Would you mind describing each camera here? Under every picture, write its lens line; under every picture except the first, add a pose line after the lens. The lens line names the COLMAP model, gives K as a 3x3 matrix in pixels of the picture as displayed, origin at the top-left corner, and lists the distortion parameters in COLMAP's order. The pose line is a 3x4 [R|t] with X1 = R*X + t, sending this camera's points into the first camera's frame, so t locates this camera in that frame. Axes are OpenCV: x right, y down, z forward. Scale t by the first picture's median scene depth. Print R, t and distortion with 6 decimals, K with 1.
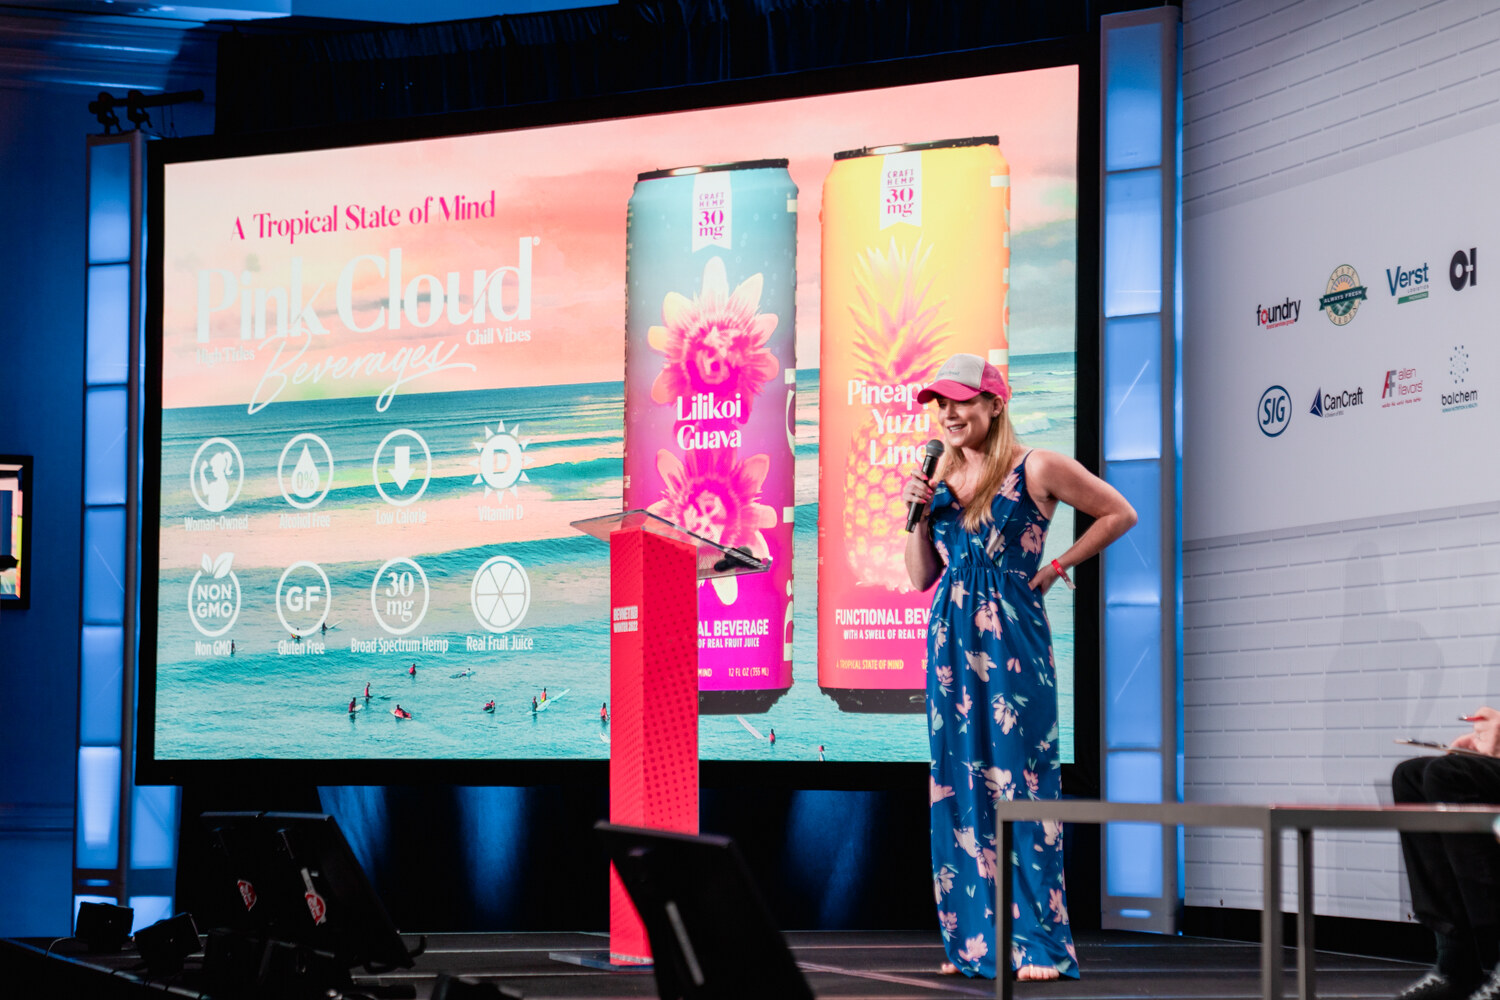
lens RADIAL K [[4096.4, 0, 732.8], [0, 4096.4, 538.4], [0, 0, 1]] dist [0.393586, 0.000000]
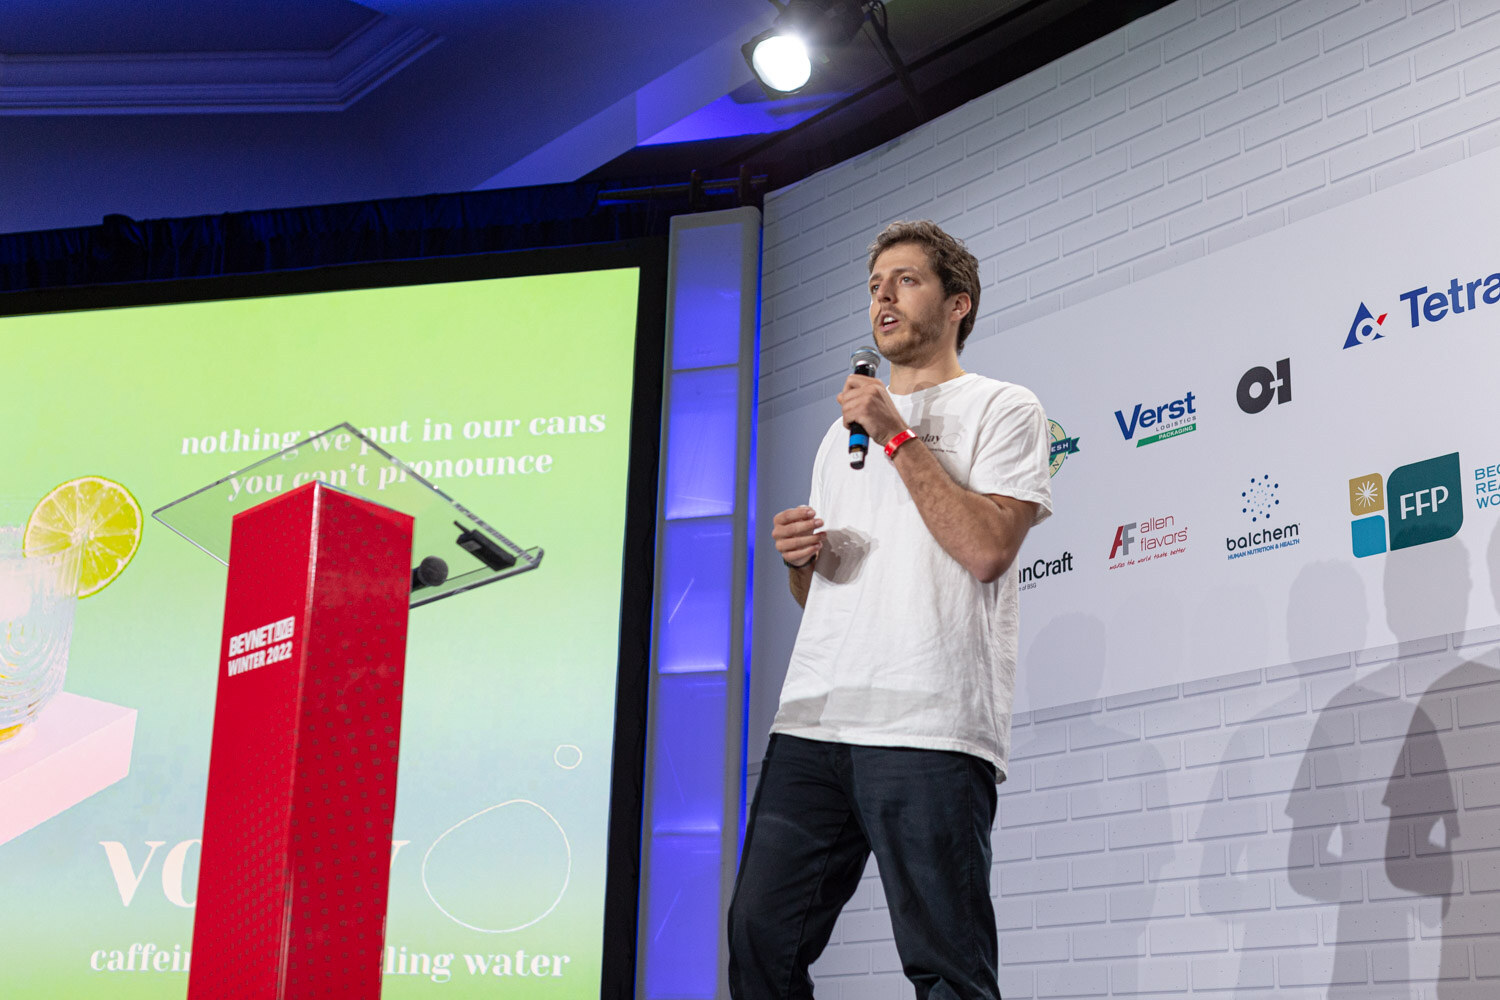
lens RADIAL K [[2167.5, 0, 726.4], [0, 2167.5, 492.6], [0, 0, 1]] dist [0.030042, 0.000000]
pose [[0.938606, 0.126837, 0.320829, -0.056342], [-0.049586, 0.969906, -0.238379, 0.058988], [-0.341409, 0.207835, 0.916648, 0.589154]]
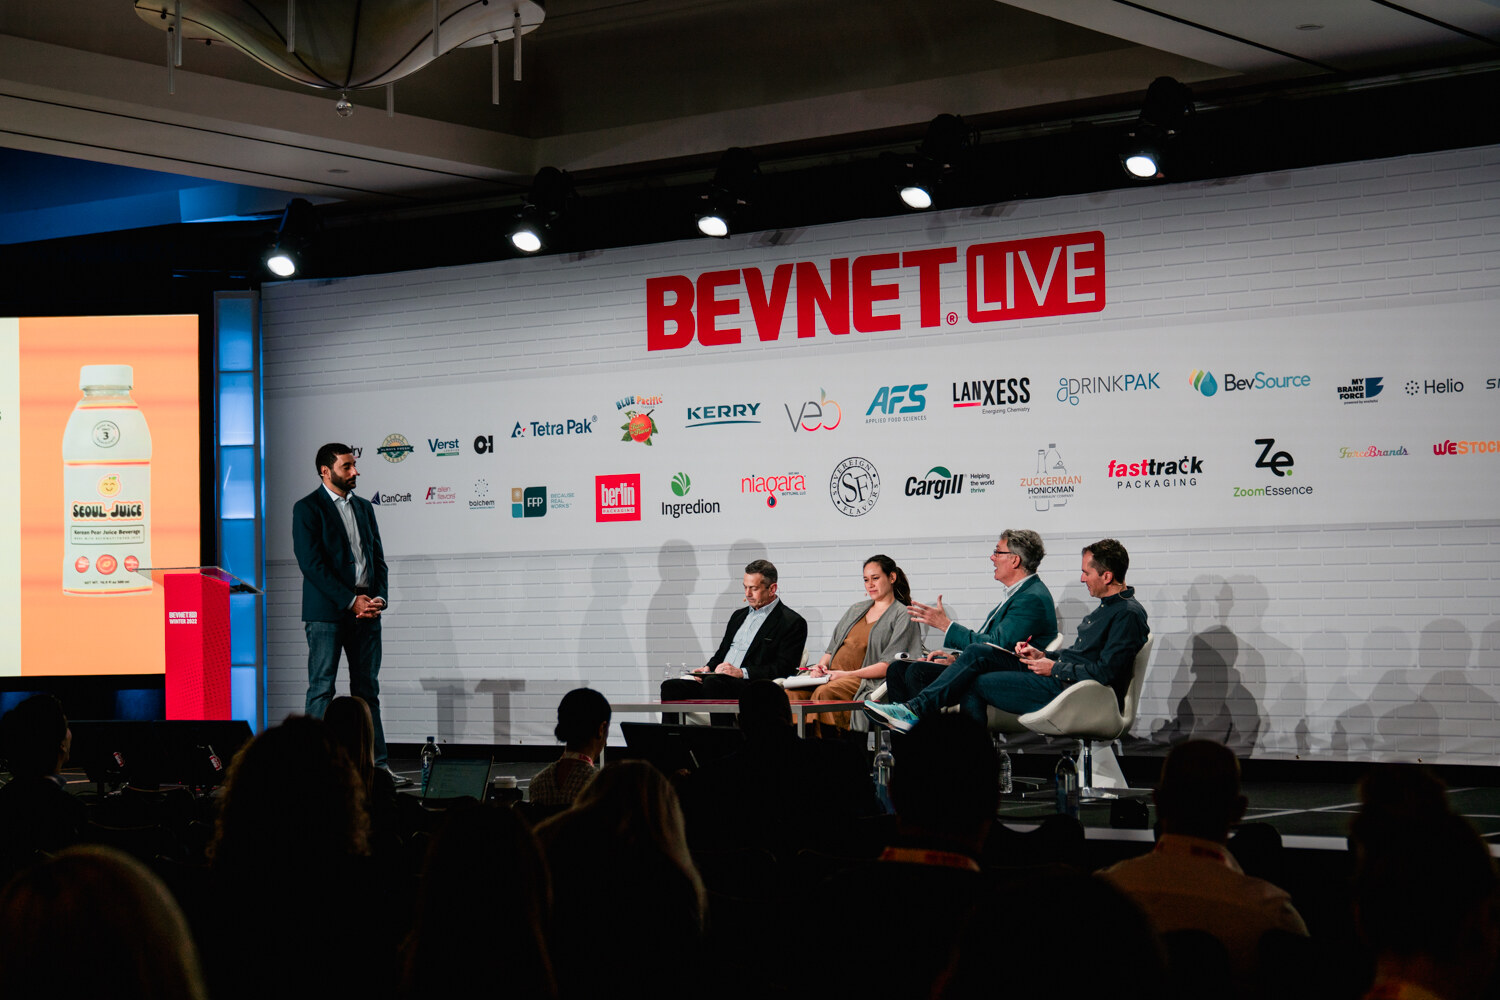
lens RADIAL K [[2980.1, 0, 719.9], [0, 2980.1, 510.1], [0, 0, 1]] dist [0.135431, 0.000000]
pose [[0.819076, -0.001555, 0.573684, -0.570077], [-0.010681, 0.999782, 0.017959, -0.054786], [-0.573586, -0.020837, 0.818880, -0.326616]]
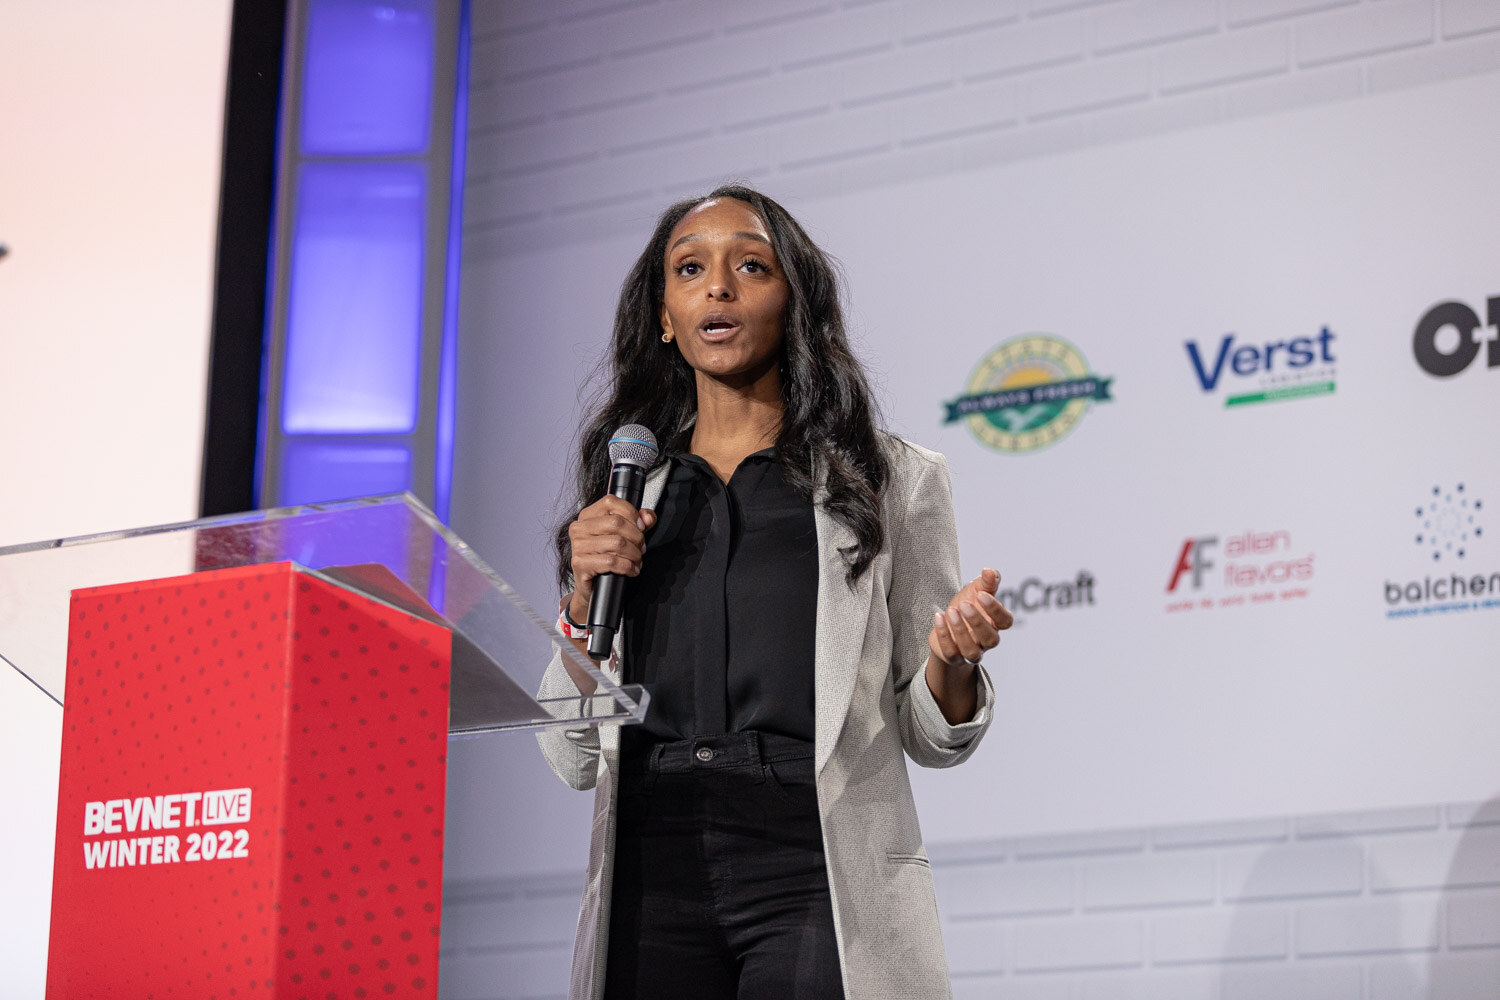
lens RADIAL K [[4348.6, 0, 750.9], [0, 4348.6, 479.1], [0, 0, 1]] dist [0.086015, 0.000000]
pose [[0.823860, 0.146360, 0.547570, -0.165521], [-0.058968, 0.982975, -0.174018, 0.044746], [-0.563717, 0.111078, 0.818465, 0.567290]]
